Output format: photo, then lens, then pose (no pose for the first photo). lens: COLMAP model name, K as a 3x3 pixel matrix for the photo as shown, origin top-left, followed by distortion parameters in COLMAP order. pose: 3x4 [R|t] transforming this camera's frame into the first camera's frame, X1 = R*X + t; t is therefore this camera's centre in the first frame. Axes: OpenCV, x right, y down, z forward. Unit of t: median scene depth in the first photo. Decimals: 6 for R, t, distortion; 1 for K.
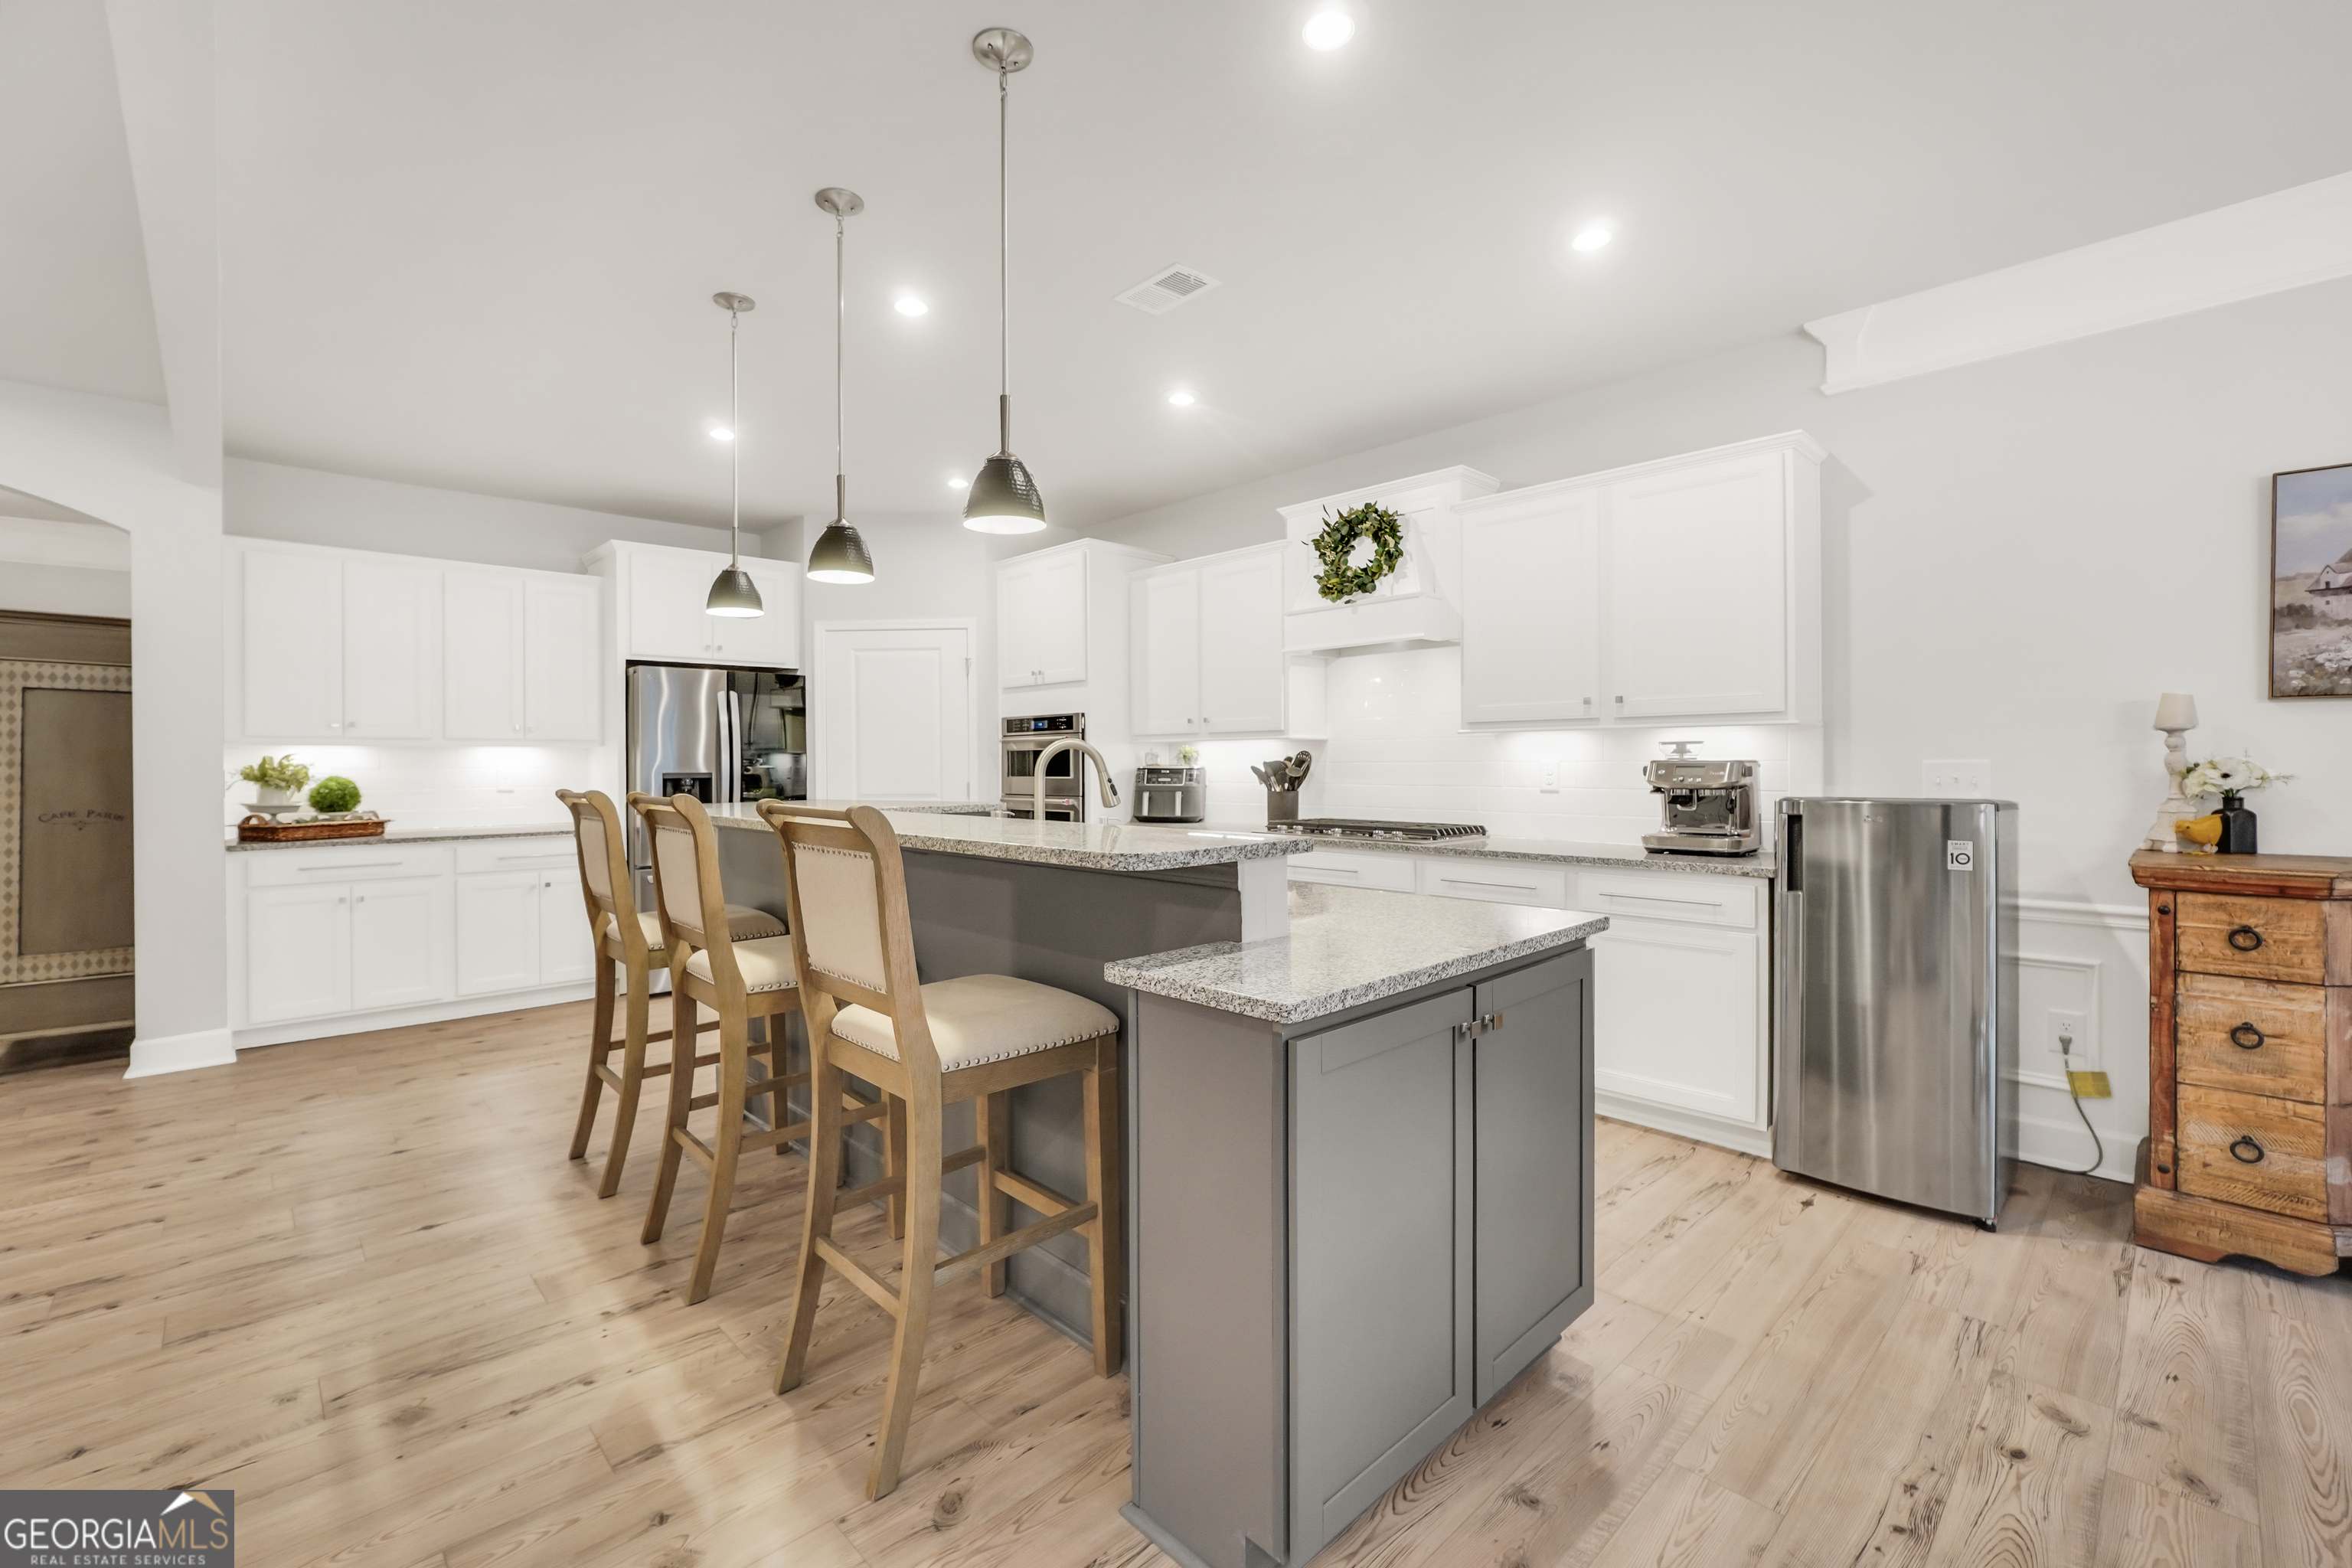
lens RADIAL K [[1001.0, 0, 1118.0], [0, 1001.0, 757.8], [0, 0, 1]] dist [-0.010251, 0.001705]
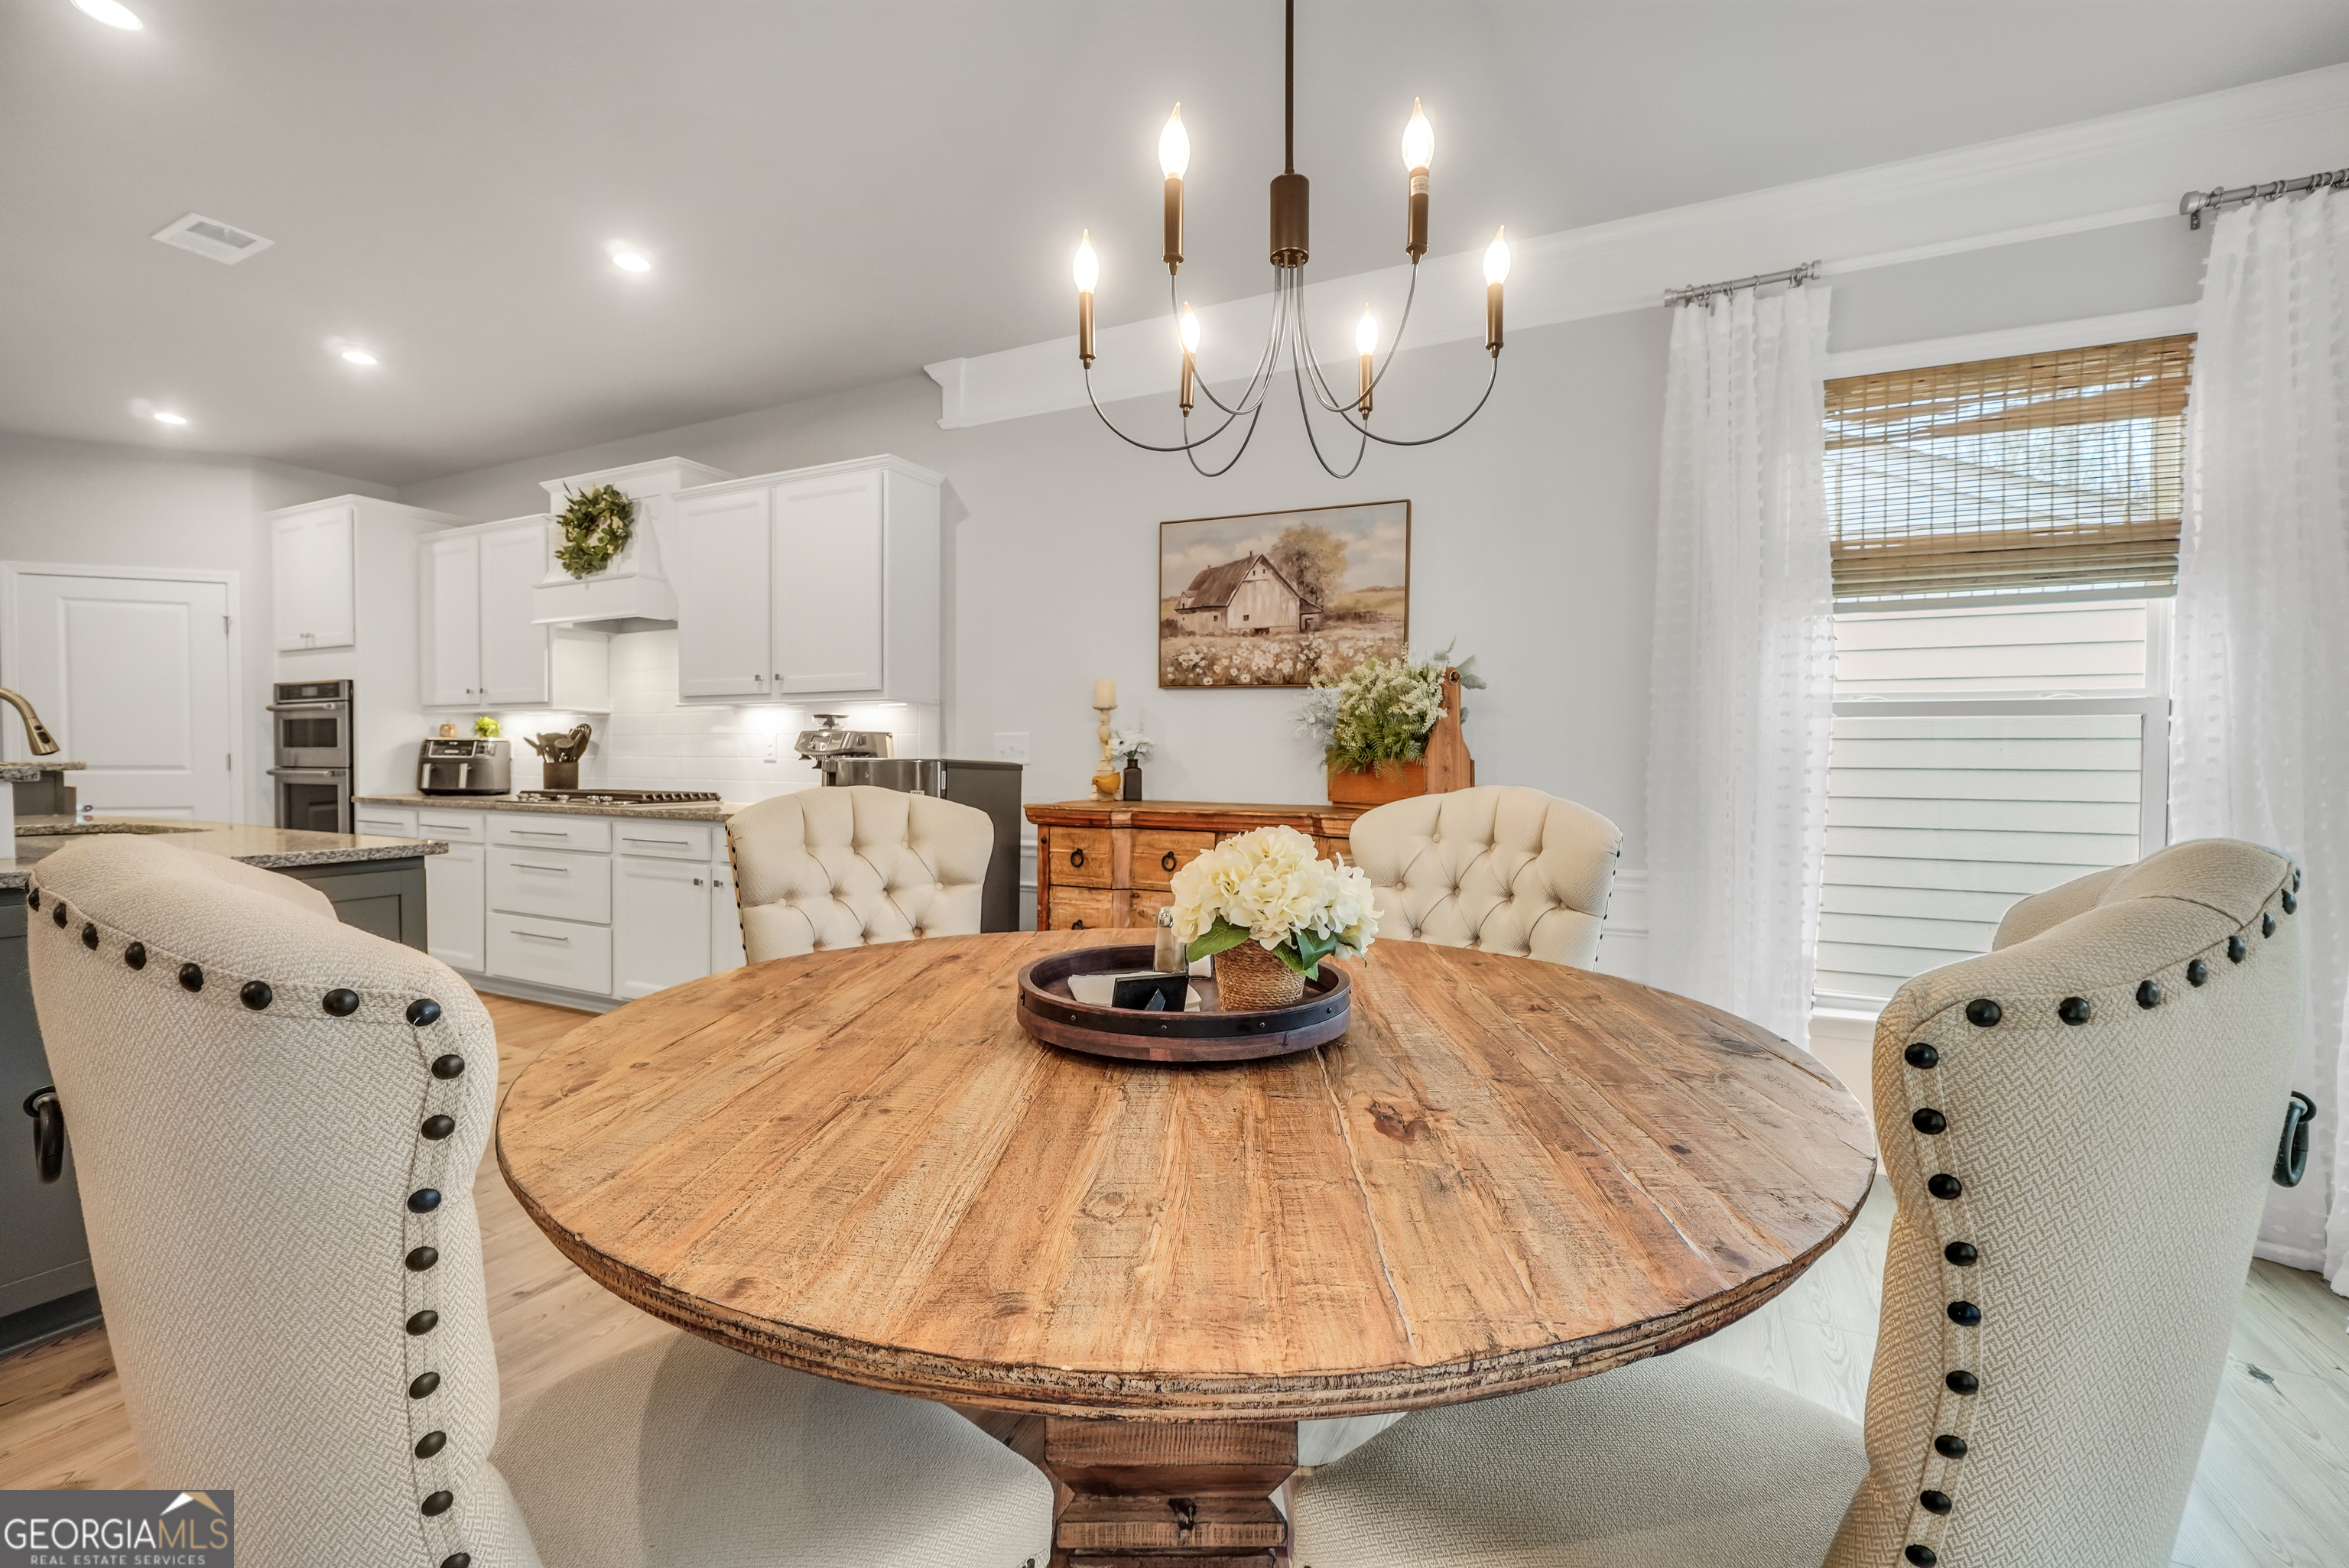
lens RADIAL K [[999.7, 0, 1187.4], [0, 999.7, 780.6], [0, 0, 1]] dist [-0.010251, 0.001705]
pose [[0.932222, -0.008589, 0.361785, 0.706130], [-0.005833, 0.999232, 0.038752, 0.016540], [-0.361840, -0.038235, 0.931456, -0.320984]]
